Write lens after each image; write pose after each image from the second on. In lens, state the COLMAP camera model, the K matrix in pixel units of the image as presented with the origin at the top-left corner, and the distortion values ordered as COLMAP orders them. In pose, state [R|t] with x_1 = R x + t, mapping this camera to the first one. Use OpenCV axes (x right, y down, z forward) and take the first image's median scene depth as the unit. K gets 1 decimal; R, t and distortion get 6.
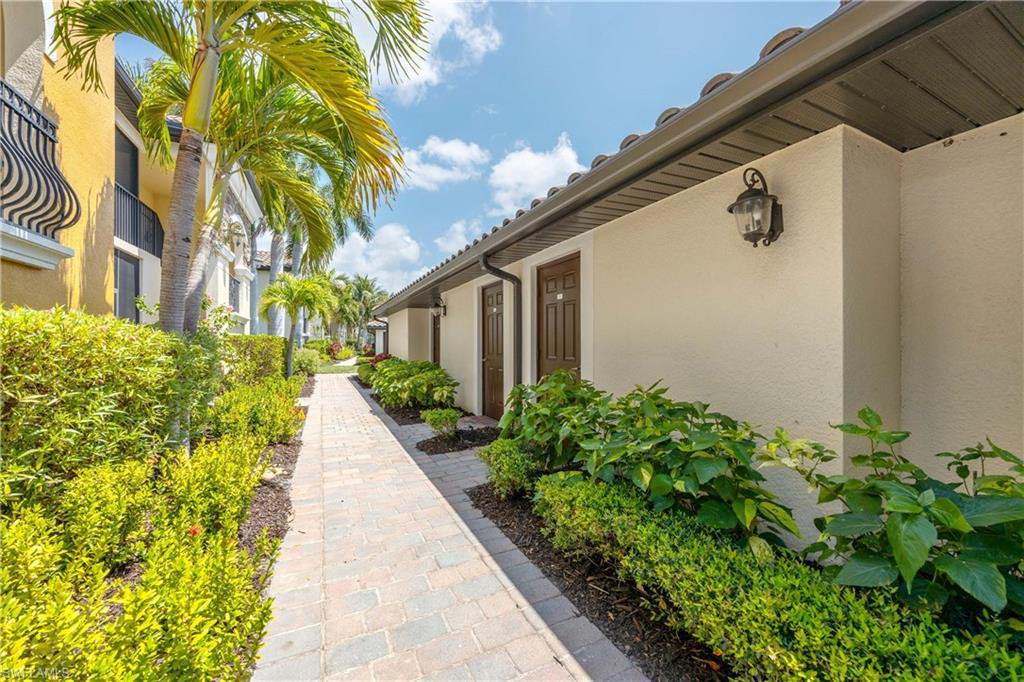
lens RADIAL K [[396.5, 0, 508.8], [0, 396.5, 349.2], [0, 0, 1]] dist [-0.014555, -0.000049]
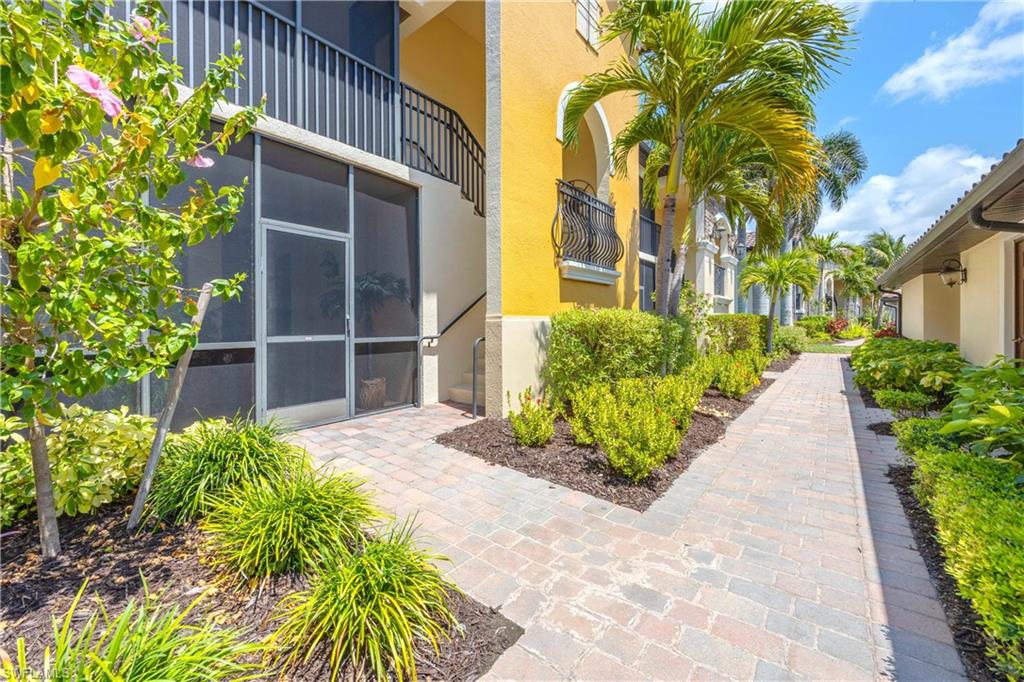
lens RADIAL K [[404.0, 0, 517.6], [0, 404.0, 330.4], [0, 0, 1]] dist [0.000342, 0.000078]
pose [[0.455242, 0.008384, -0.890328, 0.219183], [-0.000359, 0.999957, 0.009232, 0.002501], [0.890368, -0.003884, 0.455225, -0.185959]]
